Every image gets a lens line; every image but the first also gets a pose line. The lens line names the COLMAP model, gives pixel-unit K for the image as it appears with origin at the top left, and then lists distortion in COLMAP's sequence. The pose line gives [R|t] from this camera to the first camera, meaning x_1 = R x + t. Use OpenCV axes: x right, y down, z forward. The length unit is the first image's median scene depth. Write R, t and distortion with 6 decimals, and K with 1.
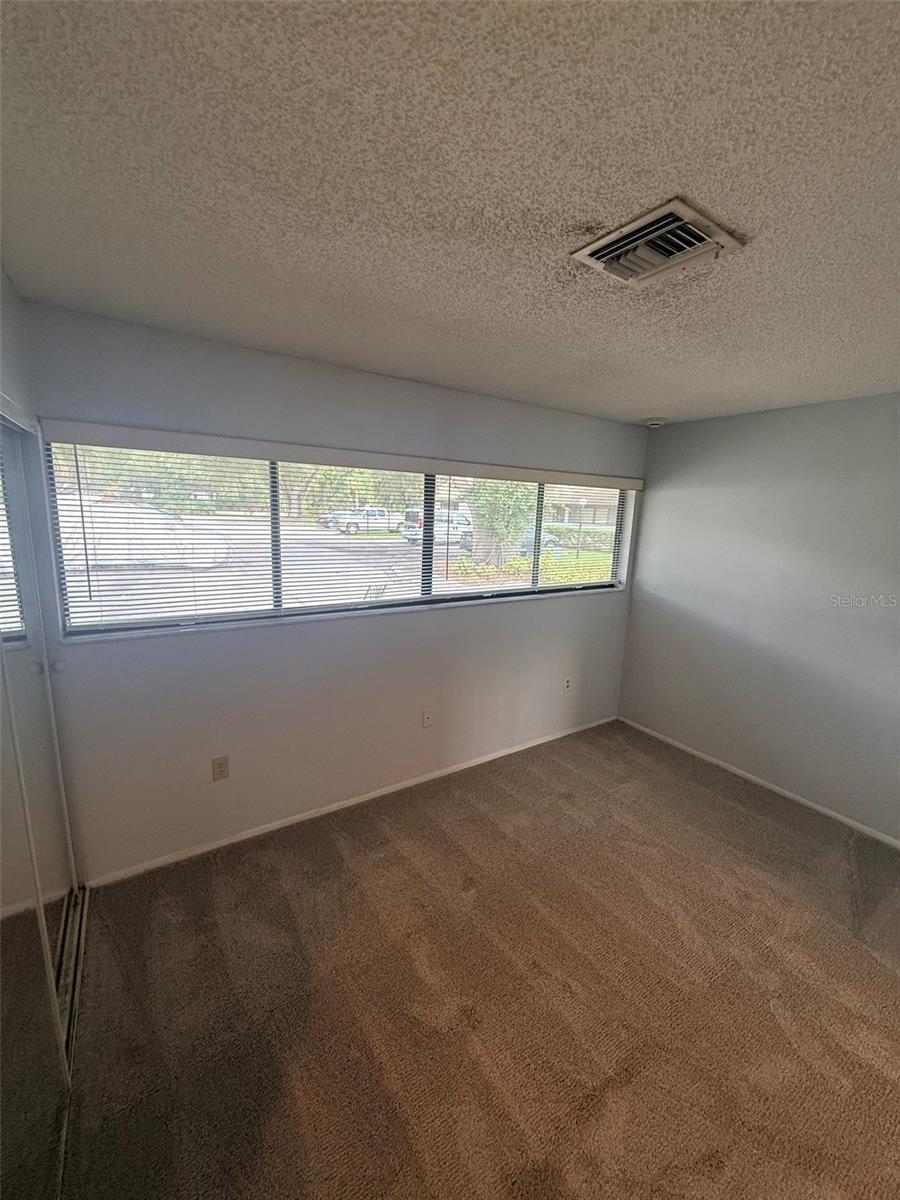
lens RADIAL K [[478.2, 0, 450.0], [0, 478.2, 600.0], [0, 0, 1]] dist [0.000542, -0.000209]
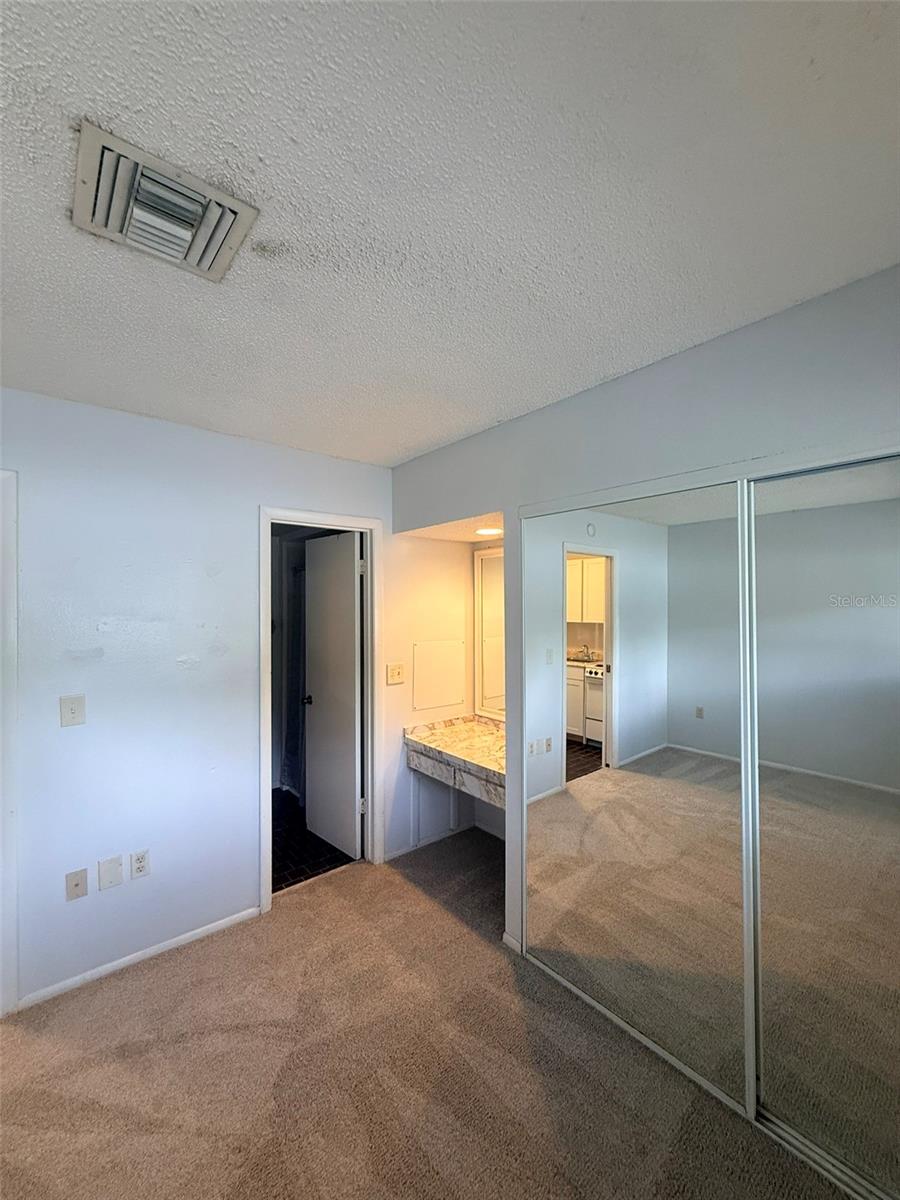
lens RADIAL K [[478.3, 0, 450.4], [0, 478.3, 598.4], [0, 0, 1]] dist [0.000963, -0.000169]
pose [[-0.992969, -0.038248, -0.112025, -0.019262], [-0.058634, 0.981029, 0.184780, -0.520578], [0.102833, 0.190049, -0.976374, 4.059212]]
